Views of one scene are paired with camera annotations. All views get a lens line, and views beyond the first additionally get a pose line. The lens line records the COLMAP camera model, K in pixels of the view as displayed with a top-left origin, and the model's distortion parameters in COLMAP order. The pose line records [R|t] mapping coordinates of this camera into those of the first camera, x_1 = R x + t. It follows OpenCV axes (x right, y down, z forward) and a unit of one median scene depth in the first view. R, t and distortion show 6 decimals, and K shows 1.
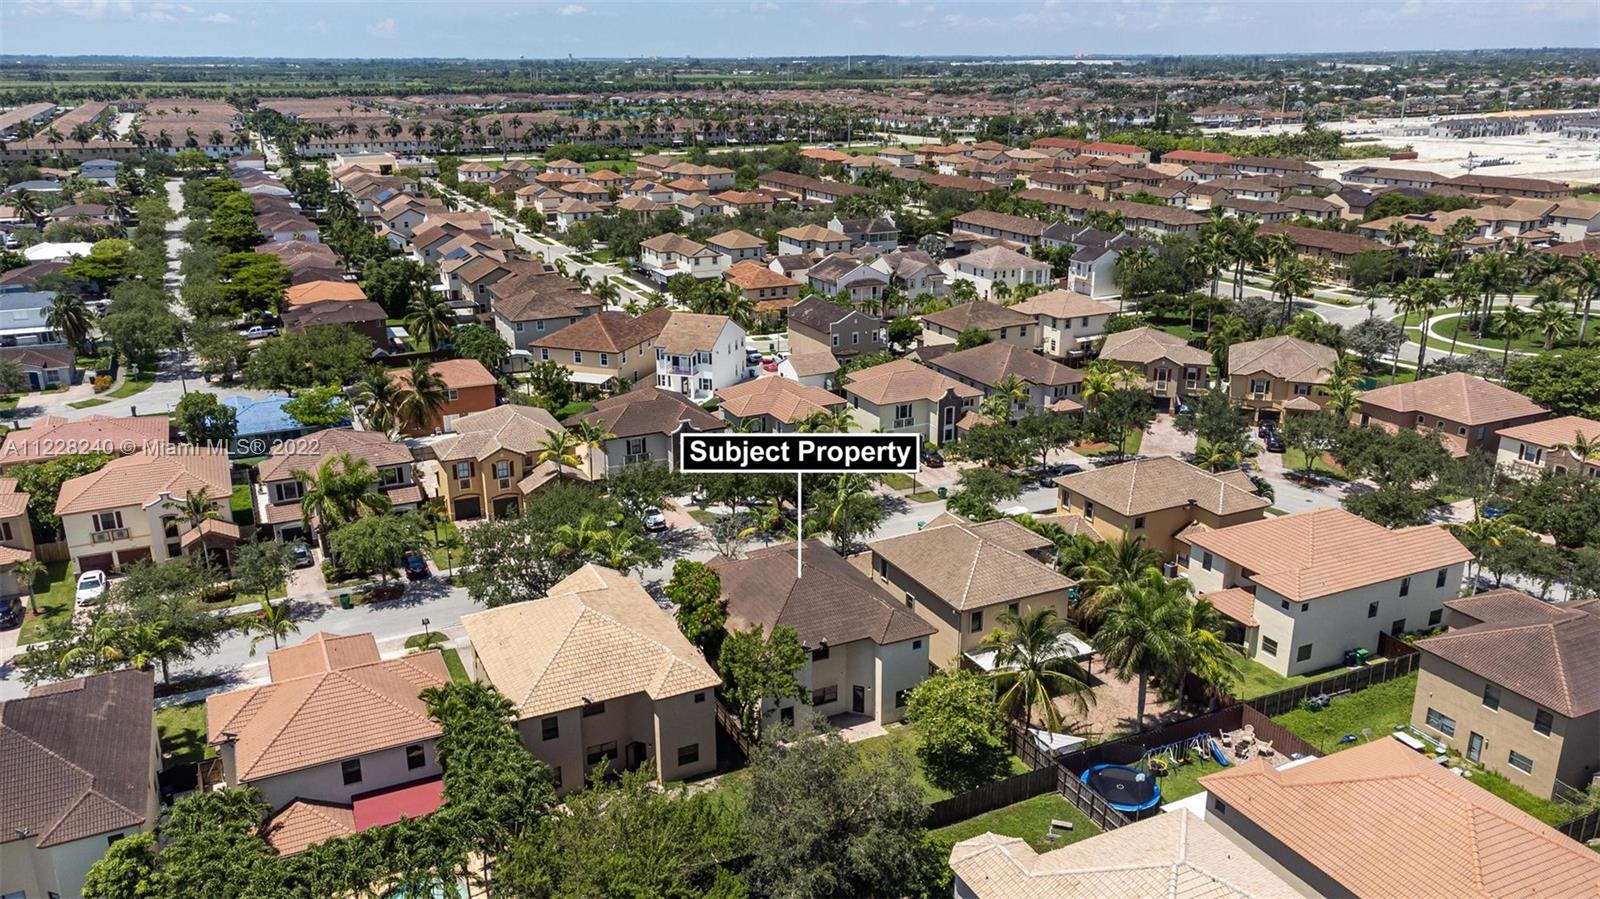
lens RADIAL K [[1198.3, 0, 793.3], [0, 1198.3, 449.0], [0, 0, 1]] dist [0.043600, 0.000089]
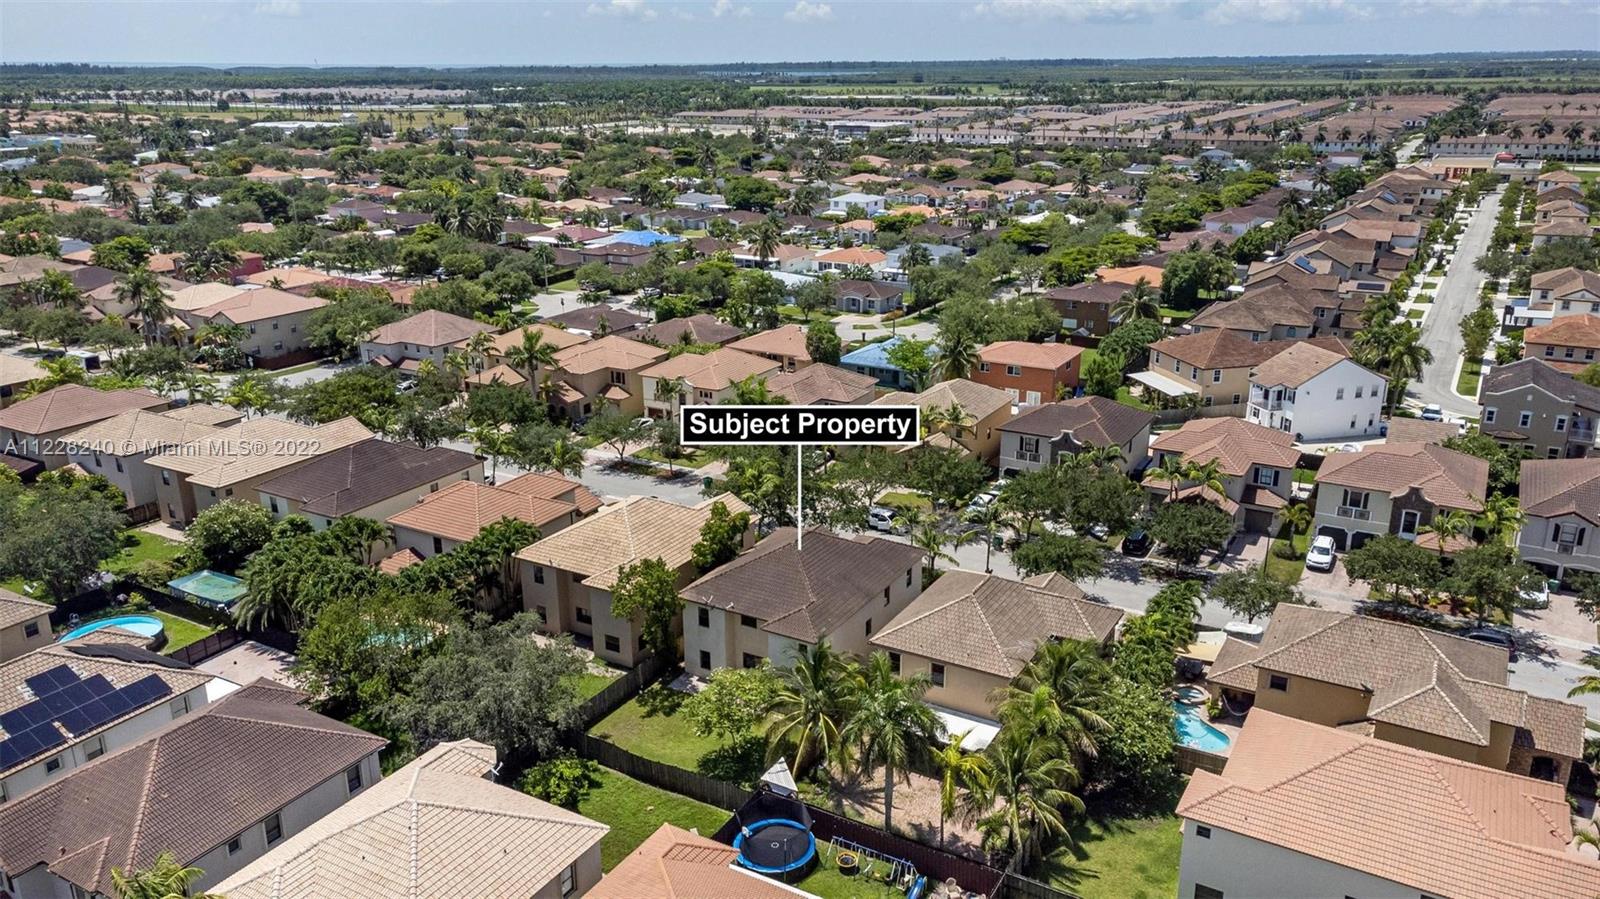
lens RADIAL K [[1198.3, 0, 793.3], [0, 1198.3, 449.0], [0, 0, 1]] dist [0.043600, 0.000089]
pose [[0.552935, 0.254143, -0.793520, 0.192180], [-0.252229, 0.958719, 0.131296, -0.027876], [0.794131, 0.127550, 0.594212, 0.088814]]
